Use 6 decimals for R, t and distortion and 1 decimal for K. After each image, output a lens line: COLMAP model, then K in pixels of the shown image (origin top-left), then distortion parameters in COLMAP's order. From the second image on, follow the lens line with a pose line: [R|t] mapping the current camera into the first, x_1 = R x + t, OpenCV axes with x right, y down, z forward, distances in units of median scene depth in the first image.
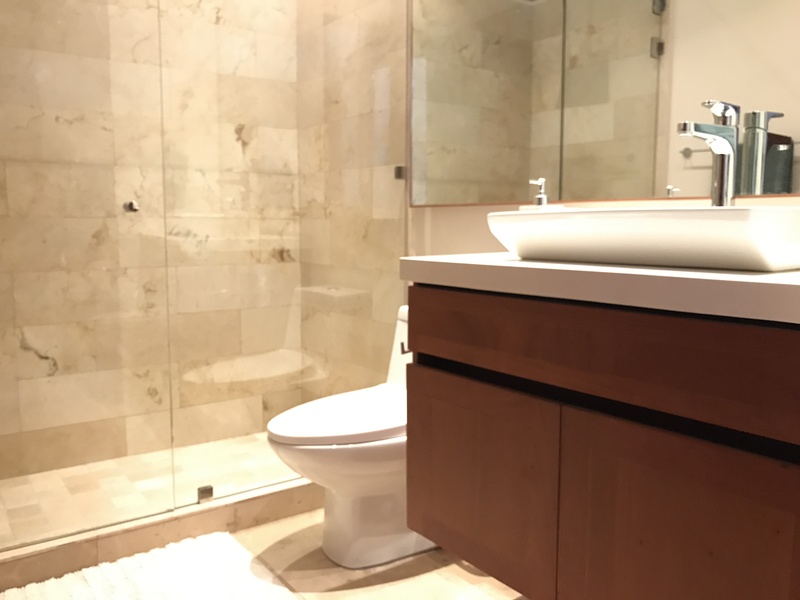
lens RADIAL K [[660.5, 0, 395.8], [0, 660.5, 295.0], [0, 0, 1]] dist [0.016927, -0.013129]
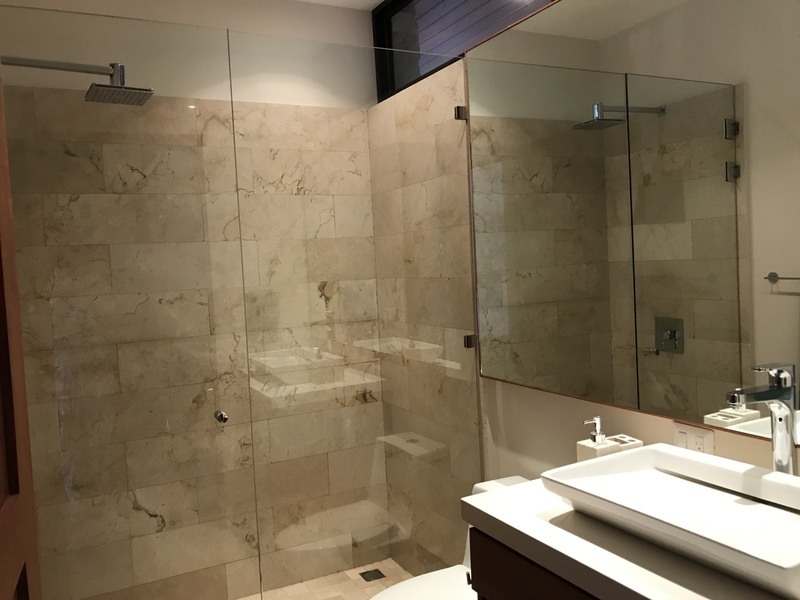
lens RADIAL K [[648.4, 0, 400.0], [0, 648.4, 300.0], [0, 0, 1]] dist [0.027902, -0.010245]
pose [[0.988955, -0.044760, -0.141298, 0.040158], [0.037964, 0.998006, -0.050434, -0.179514], [0.143273, 0.044513, 0.988682, -0.025177]]
